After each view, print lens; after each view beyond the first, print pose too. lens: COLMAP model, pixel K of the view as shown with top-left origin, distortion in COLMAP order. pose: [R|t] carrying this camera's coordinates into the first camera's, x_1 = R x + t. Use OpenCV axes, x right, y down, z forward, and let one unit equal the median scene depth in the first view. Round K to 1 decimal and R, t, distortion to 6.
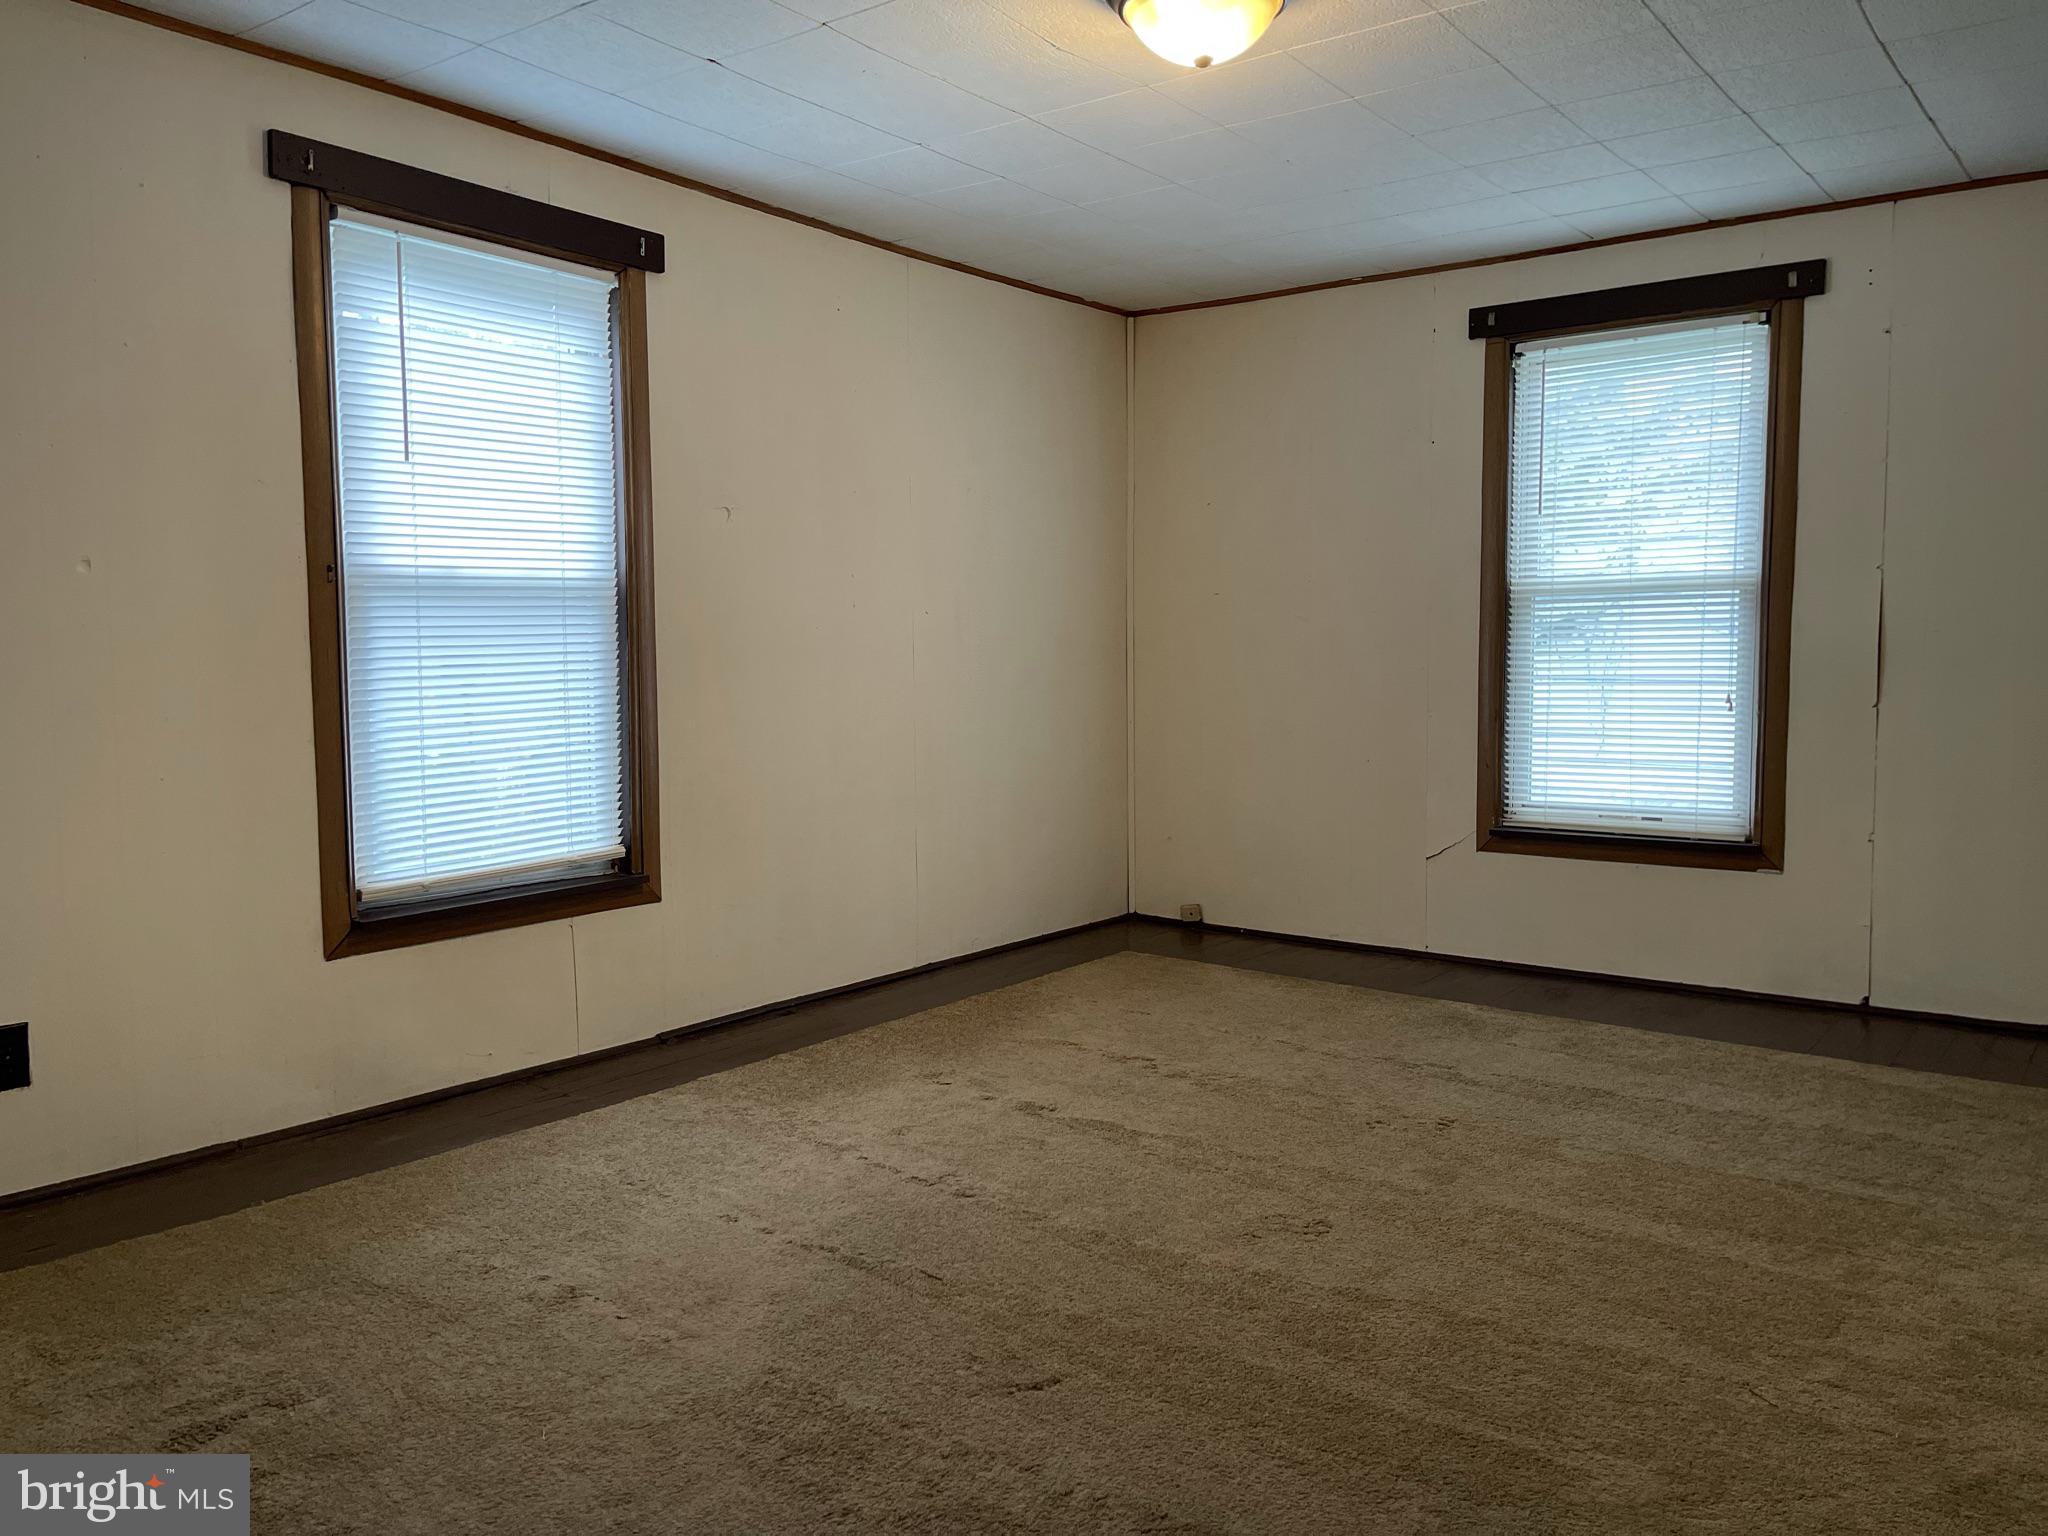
lens RADIAL K [[1555.2, 0, 1024.0], [0, 1555.2, 768.0], [0, 0, 1]] dist [0.077402, -0.075282]
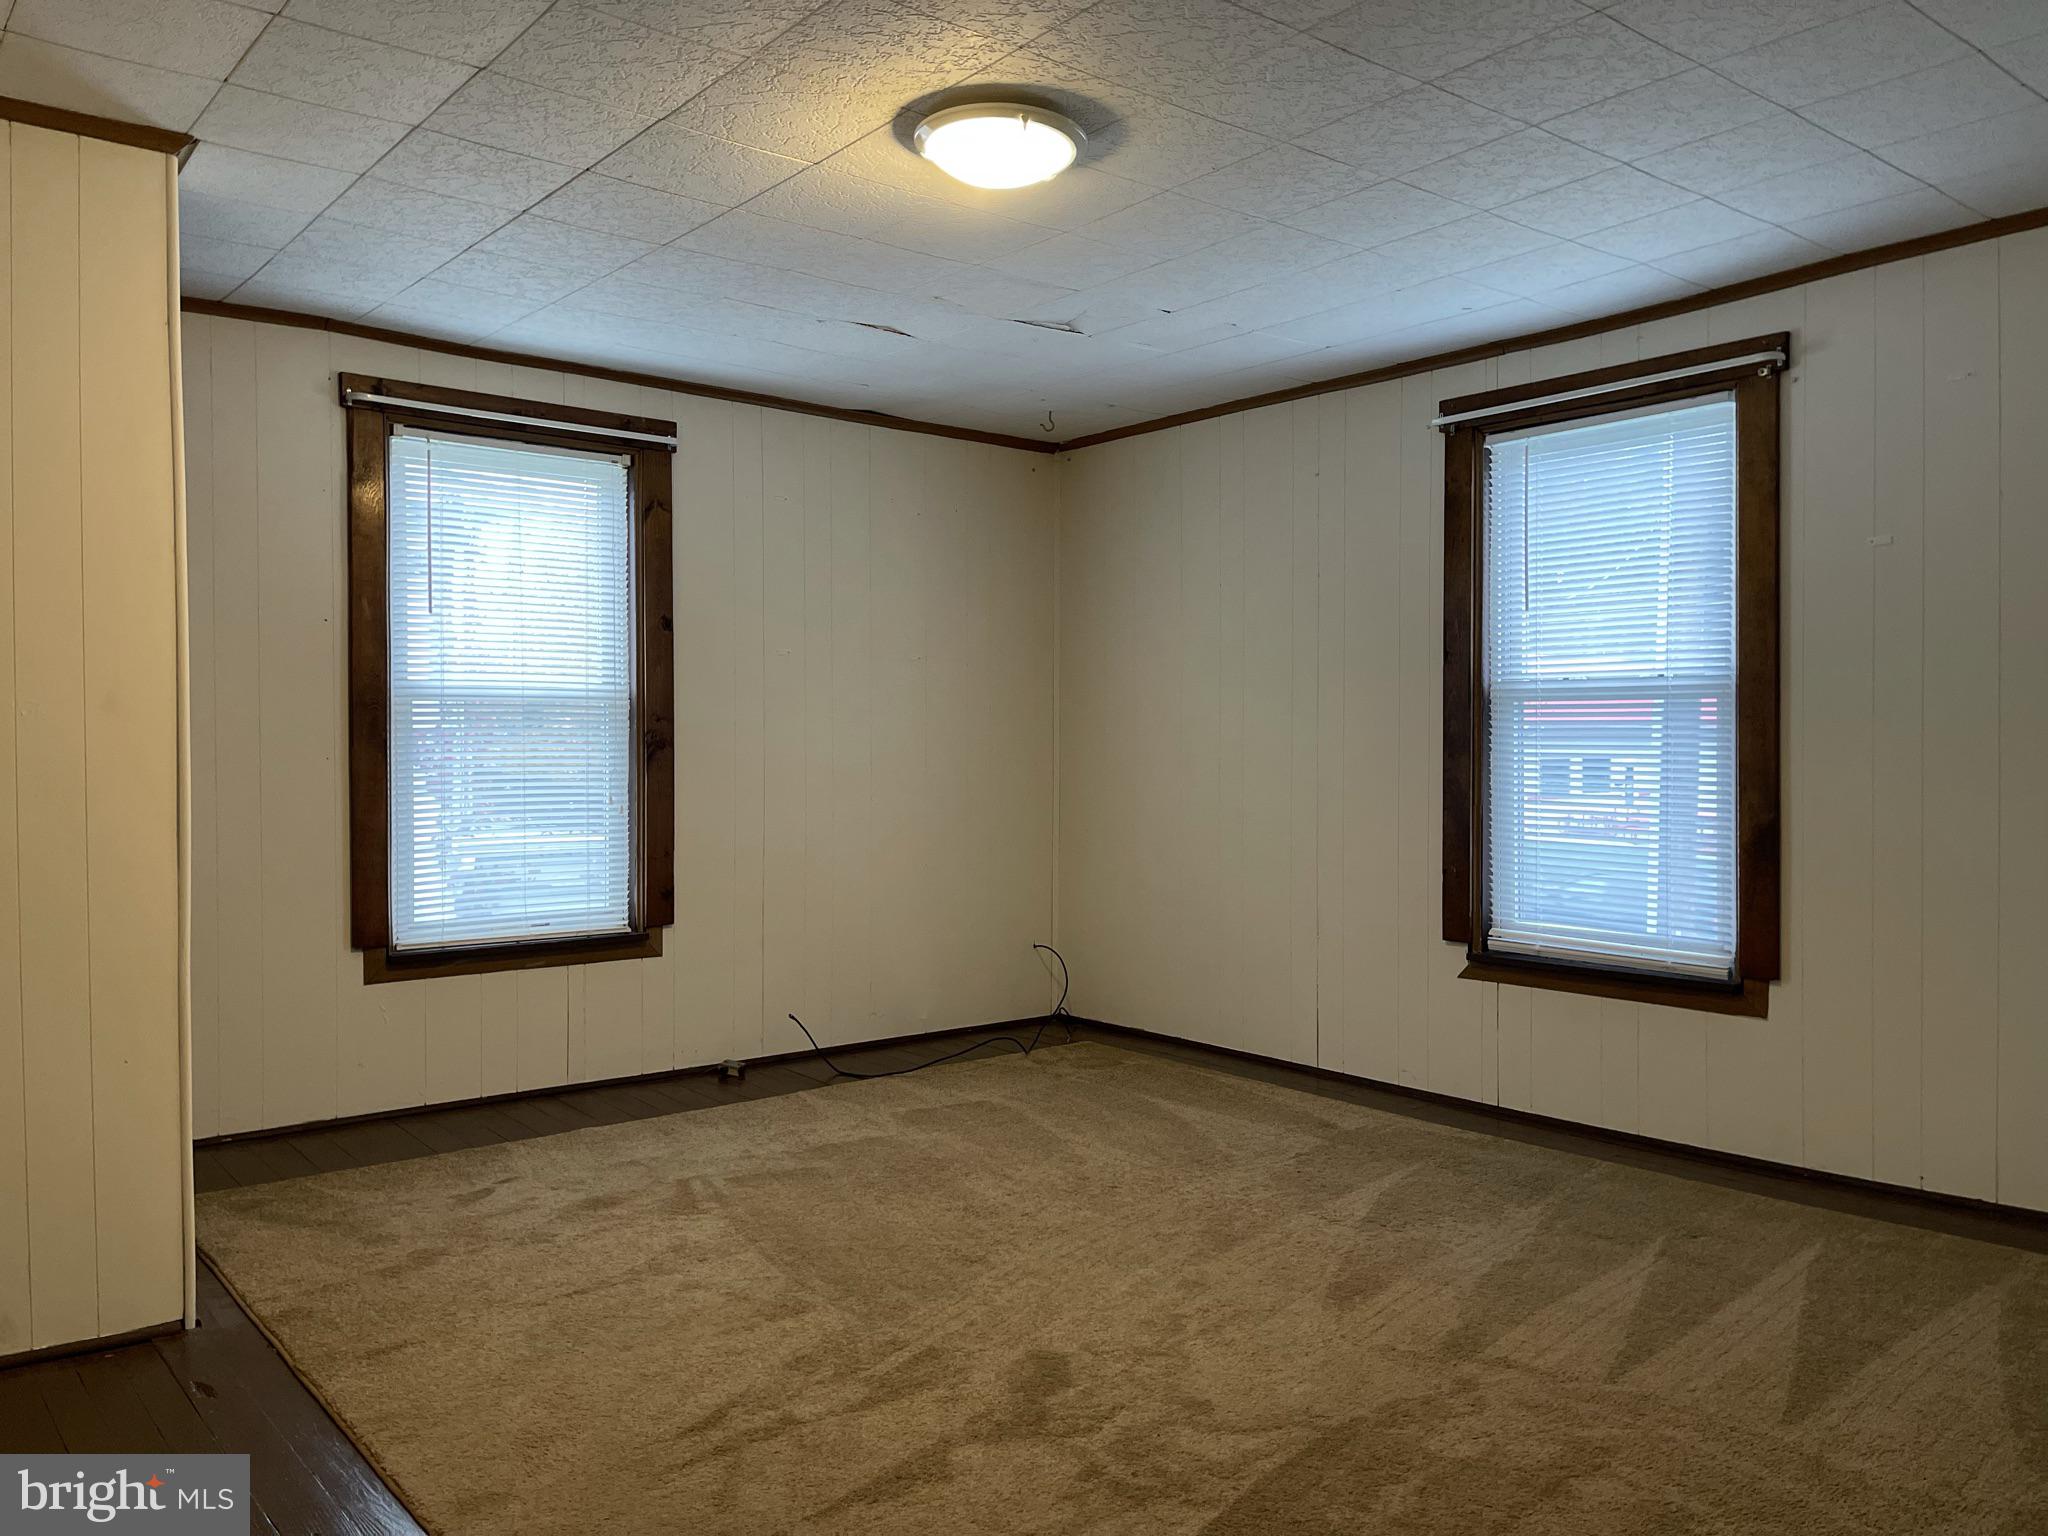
lens RADIAL K [[1555.2, 0, 1024.0], [0, 1555.2, 768.0], [0, 0, 1]] dist [0.077402, -0.075282]
pose [[0.902247, 0.003640, -0.431204, 0.501677], [-0.032626, 0.997674, -0.059845, -0.006060], [0.429983, 0.068063, 0.900268, 0.044906]]
